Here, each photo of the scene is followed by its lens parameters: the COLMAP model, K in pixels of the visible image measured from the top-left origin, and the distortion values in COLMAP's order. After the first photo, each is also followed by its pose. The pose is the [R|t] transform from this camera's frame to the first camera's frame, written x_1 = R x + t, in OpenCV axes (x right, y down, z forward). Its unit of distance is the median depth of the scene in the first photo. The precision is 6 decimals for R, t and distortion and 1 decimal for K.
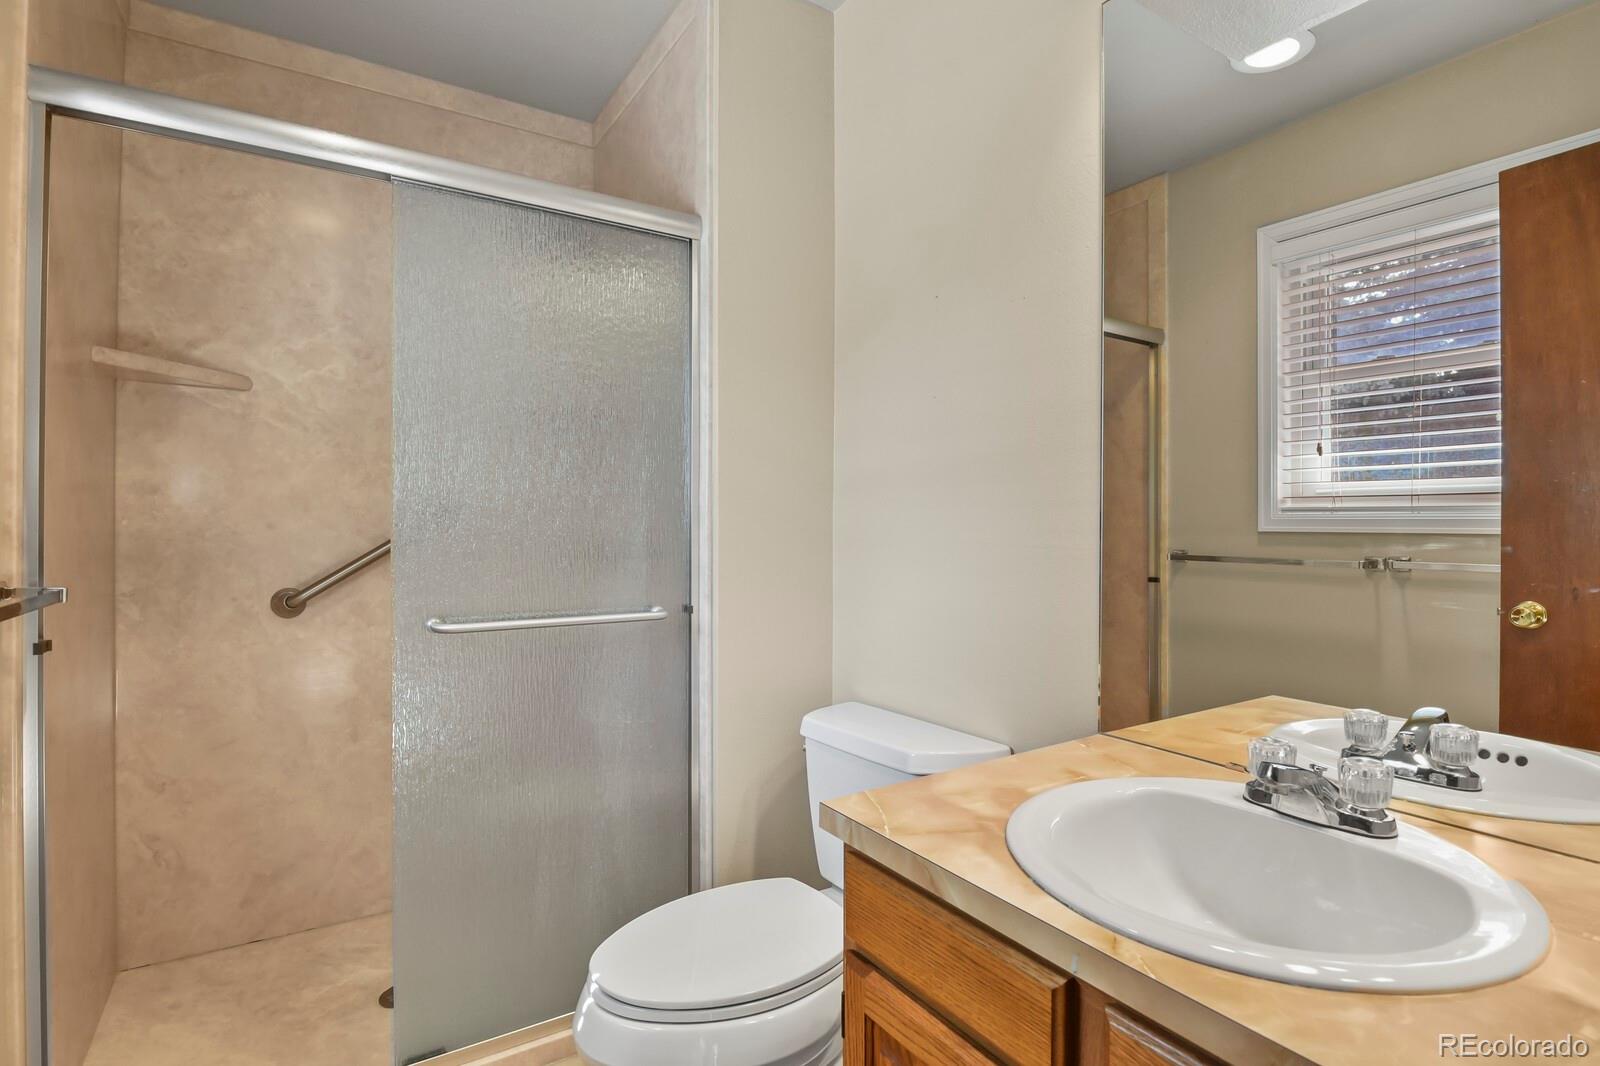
lens RADIAL K [[777.0, 0, 795.7], [0, 777.0, 526.2], [0, 0, 1]] dist [-0.007928, -0.000137]
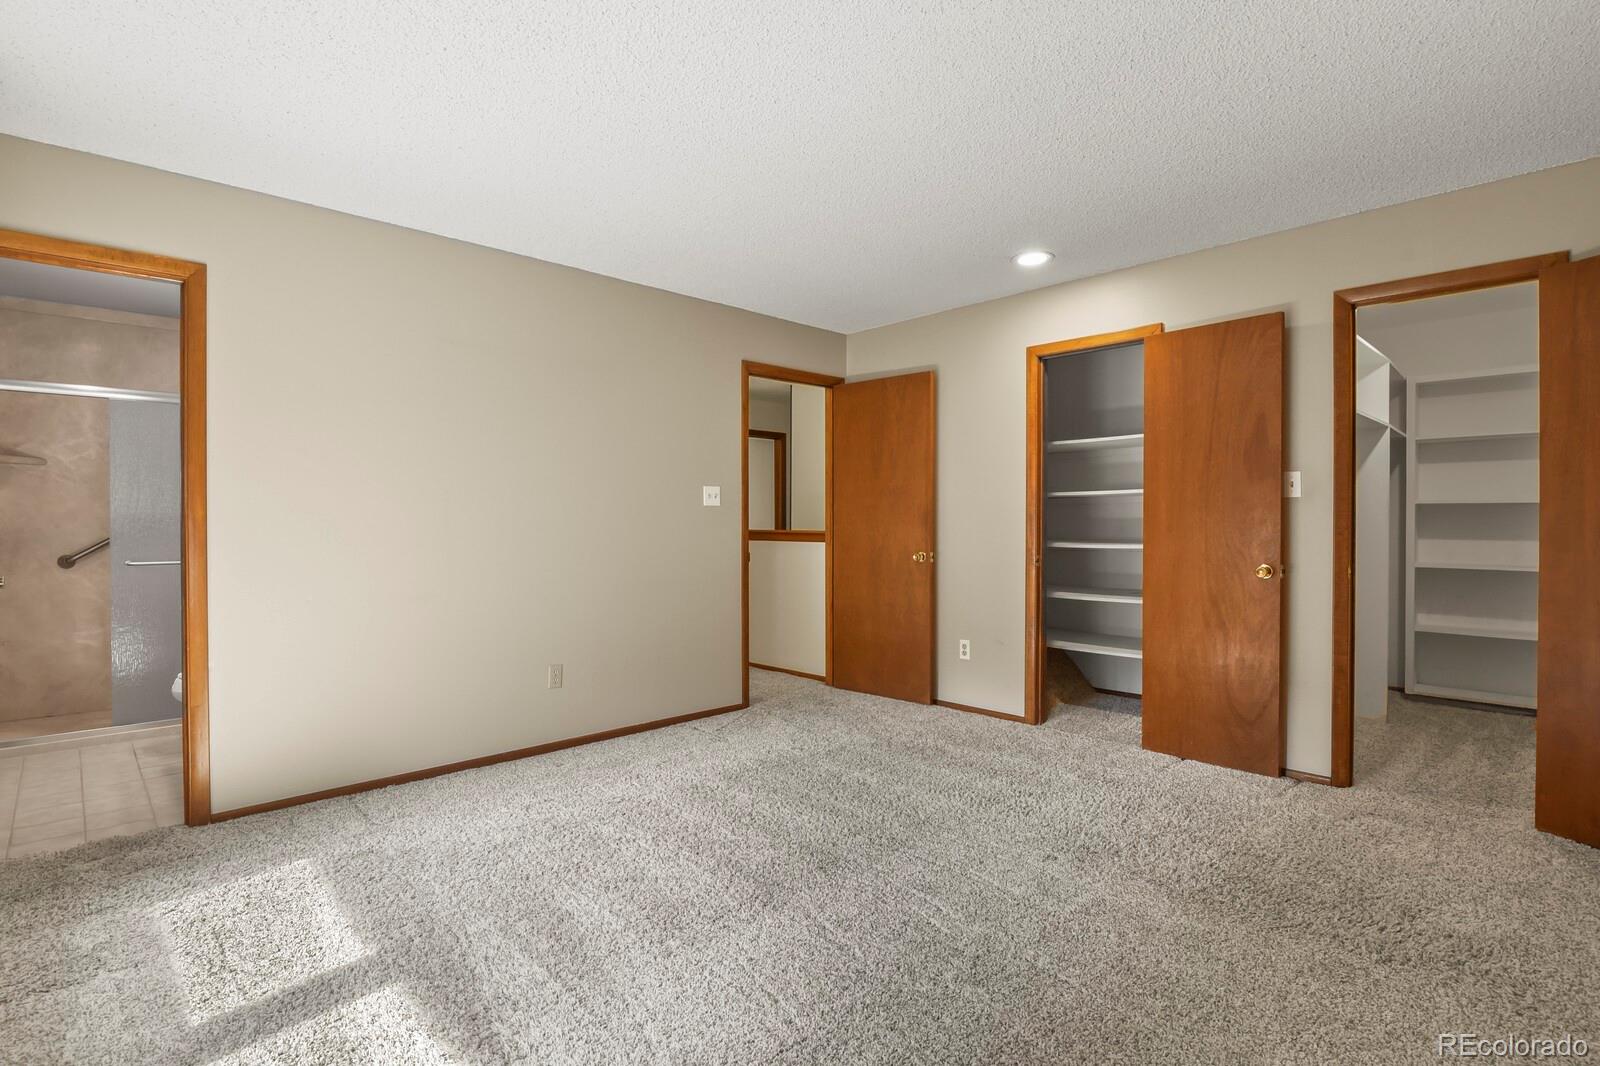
lens RADIAL K [[777.0, 0, 804.6], [0, 777.0, 532.1], [0, 0, 1]] dist [-0.007928, -0.000137]
pose [[0.956624, -0.009641, 0.291167, 0.693943], [0.010616, 0.999942, -0.001768, 0.041298], [-0.291133, 0.004783, 0.956671, -1.664952]]
